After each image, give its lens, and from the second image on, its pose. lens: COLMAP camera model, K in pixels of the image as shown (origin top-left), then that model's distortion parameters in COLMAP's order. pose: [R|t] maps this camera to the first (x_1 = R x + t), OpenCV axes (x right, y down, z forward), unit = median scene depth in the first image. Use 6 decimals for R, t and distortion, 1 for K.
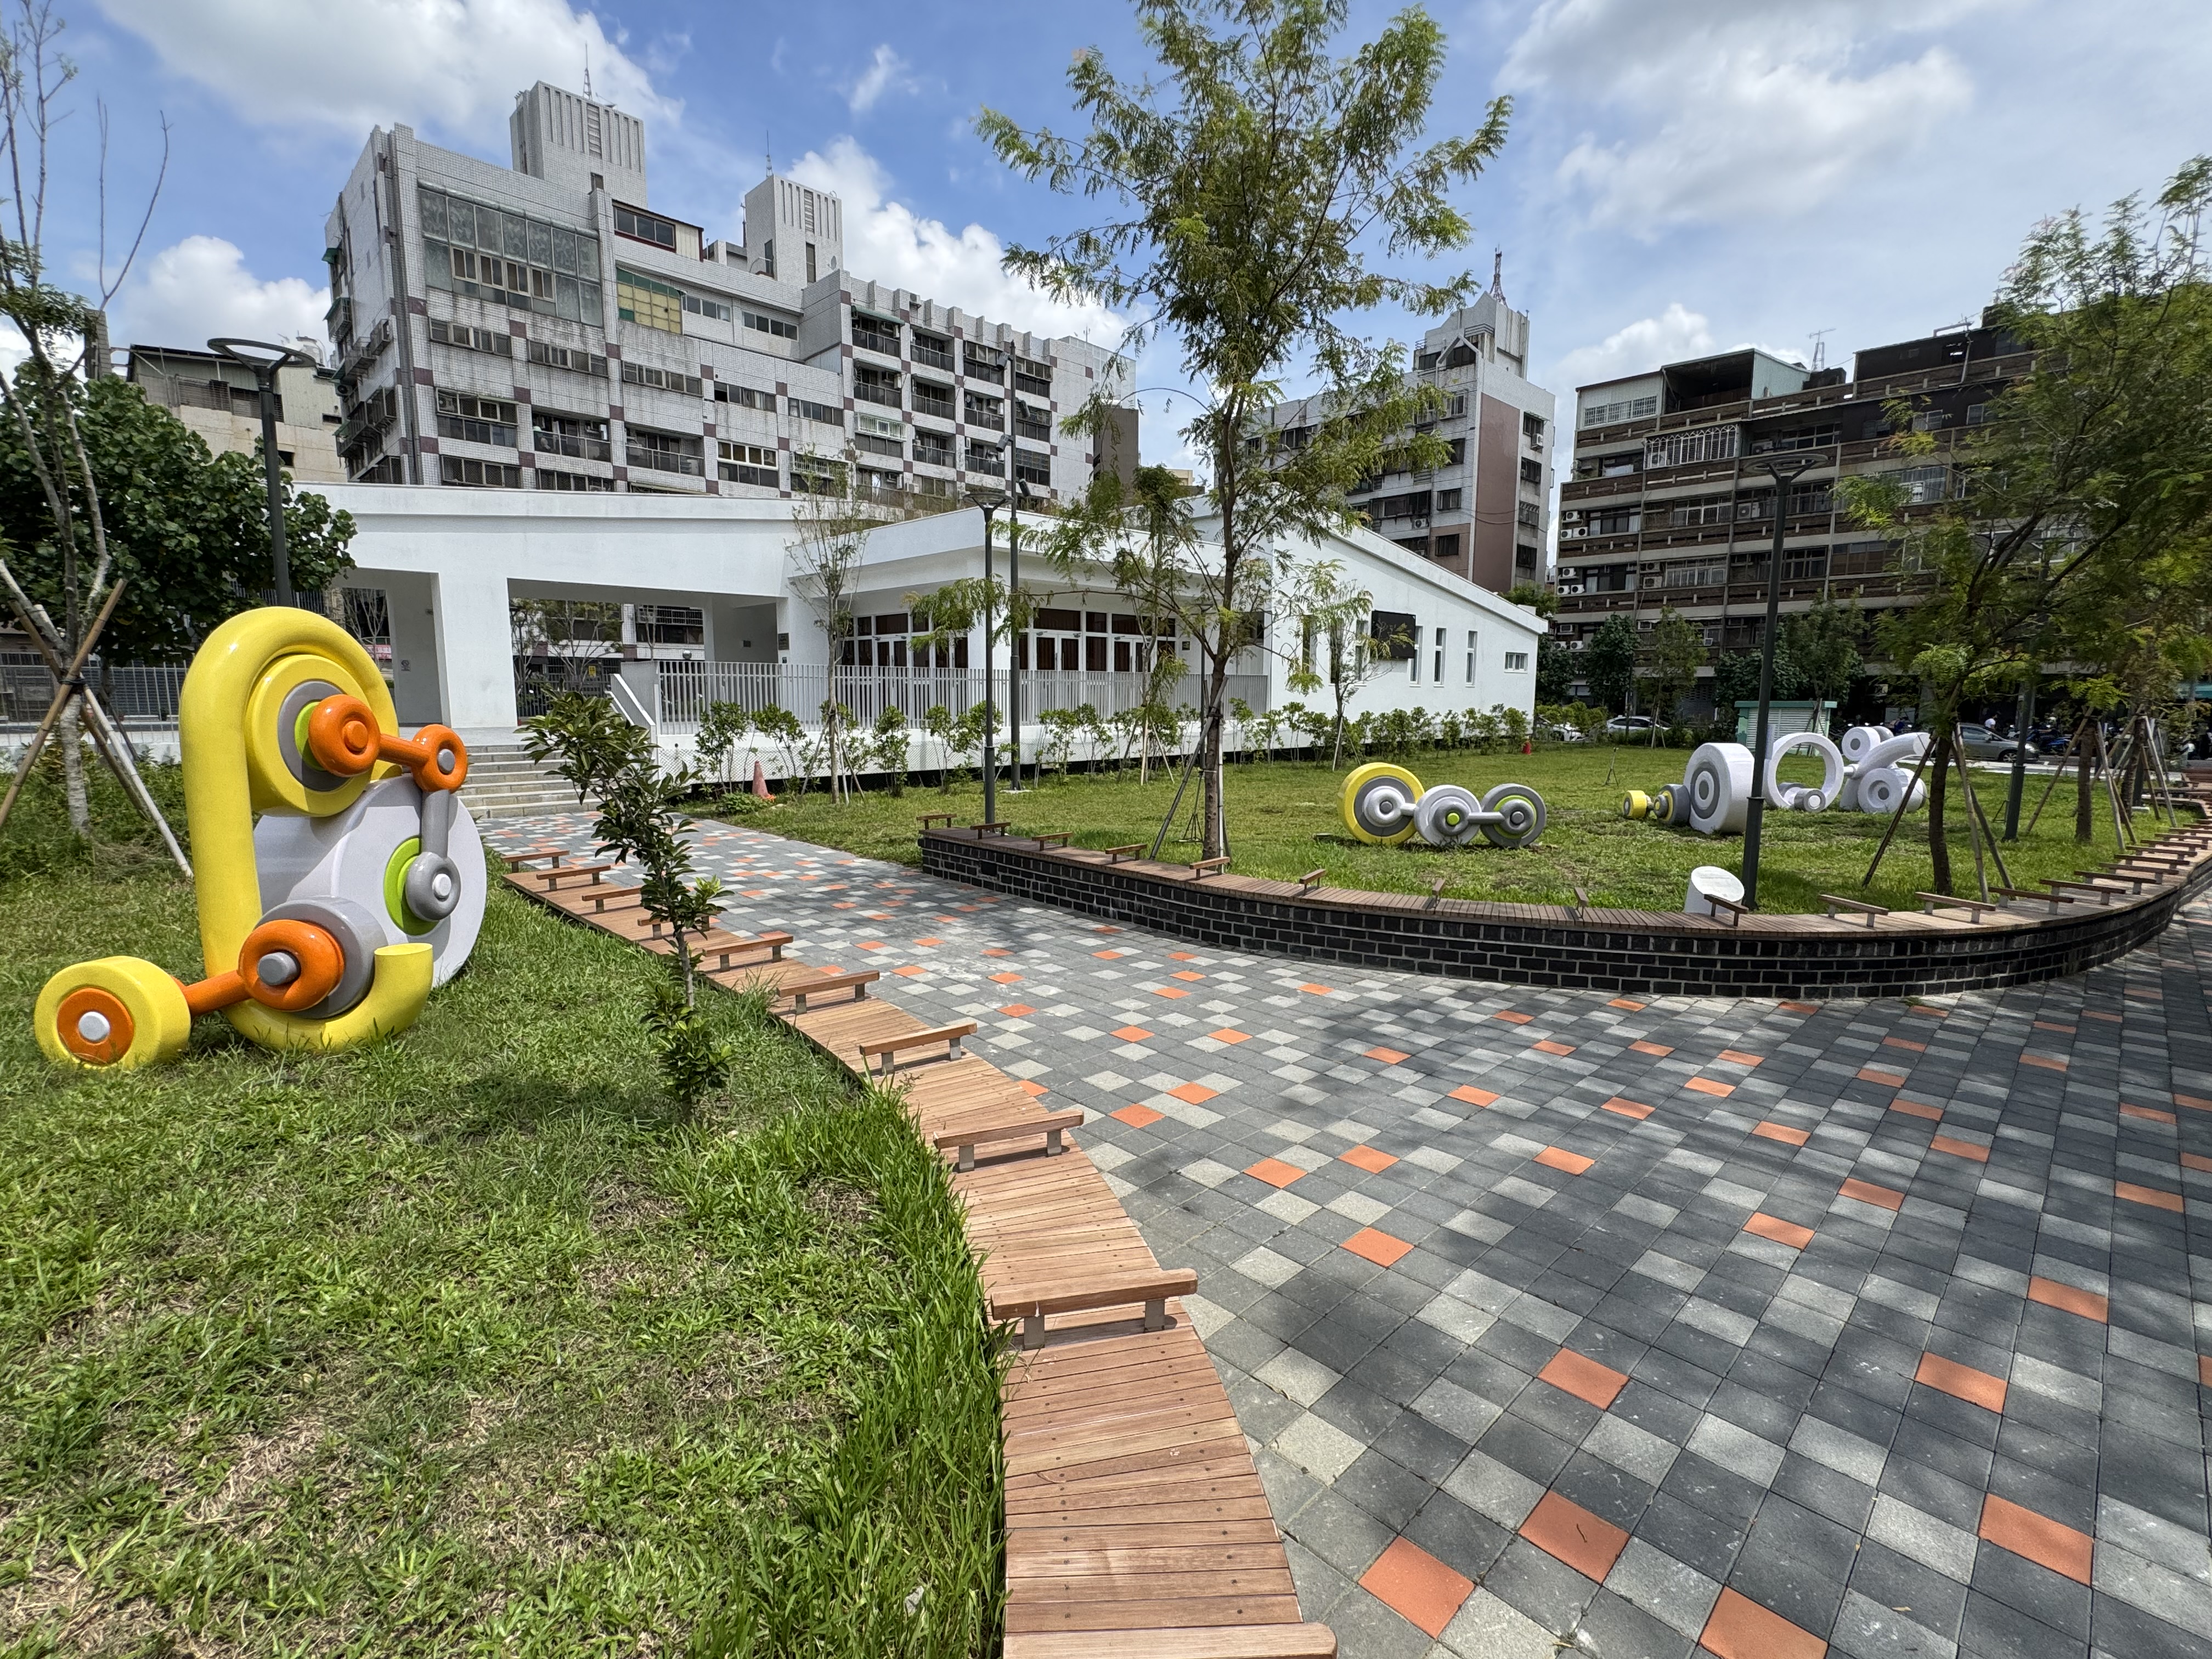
lens RADIAL K [[1021.6, 0, 1111.8], [0, 1021.6, 802.0], [0, 0, 1]] dist [0.018989, 0.000093]
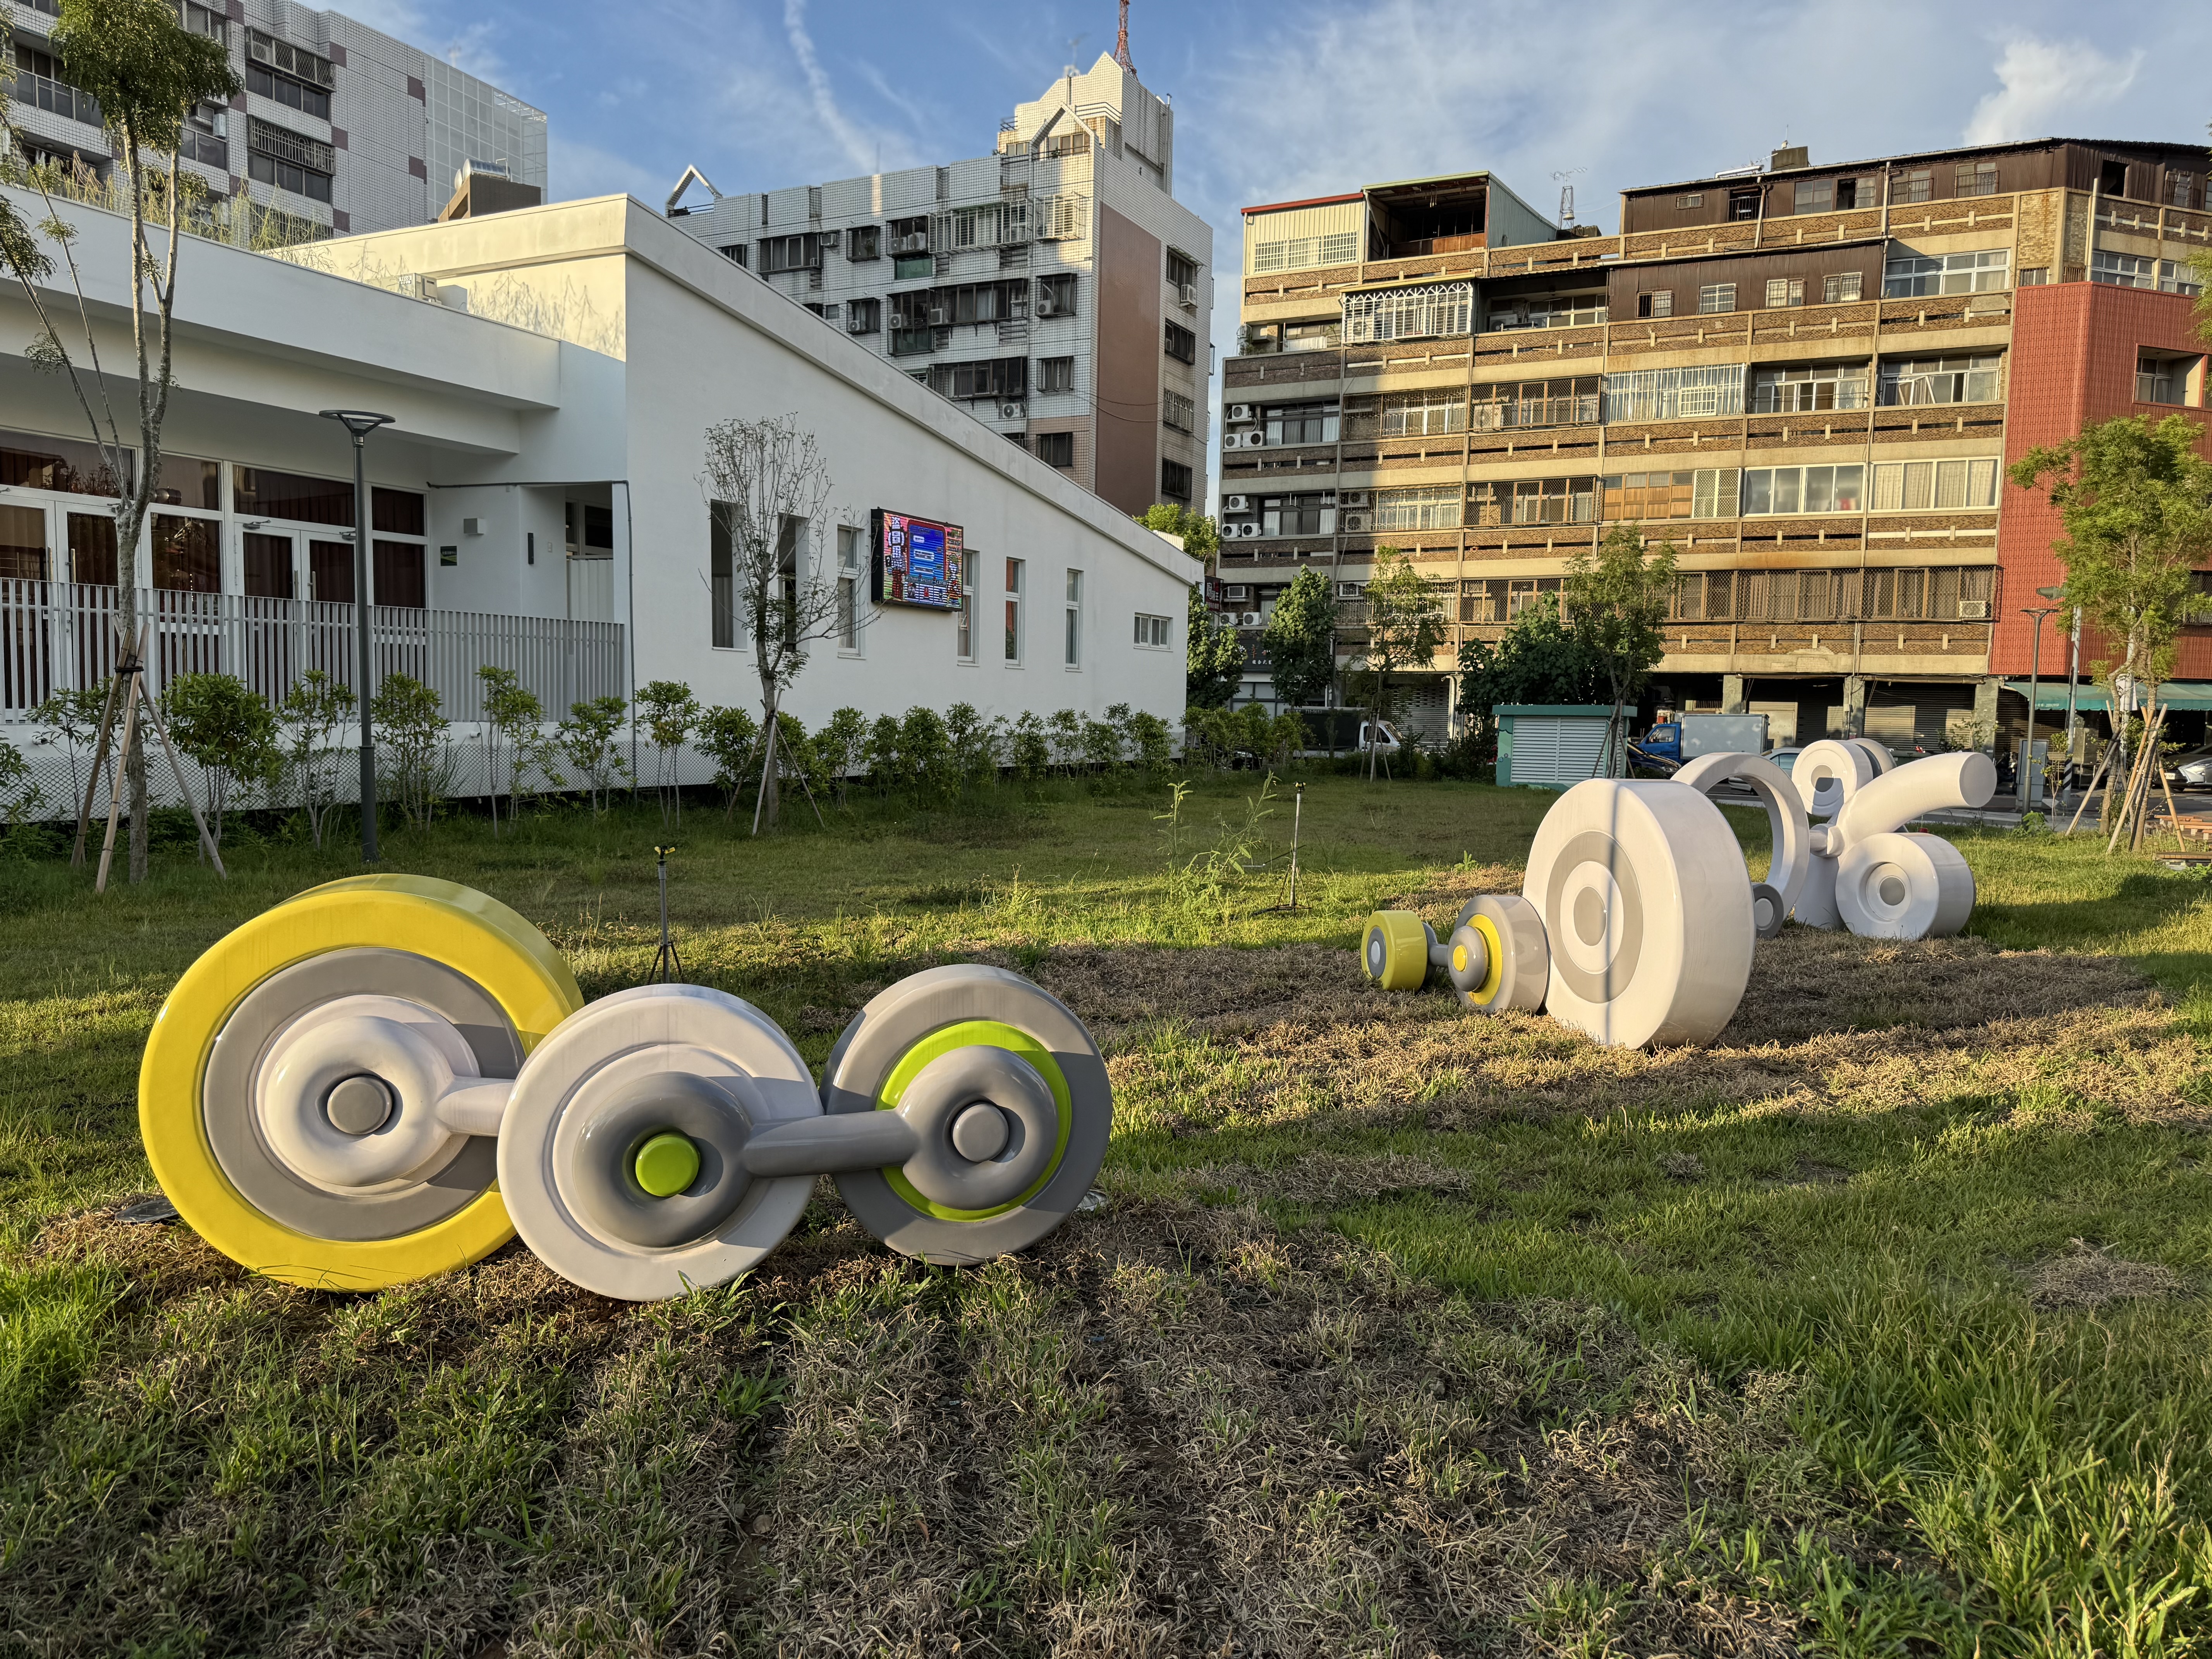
lens RADIAL K [[1551.9, 0, 1106.0], [0, 1551.9, 827.3], [0, 0, 1]] dist [-0.003426, -0.003168]
pose [[0.946558, -0.008300, 0.322426, 0.069998], [0.015604, 0.999677, -0.020074, -0.009352], [-0.322155, 0.024032, 0.946382, 0.151506]]
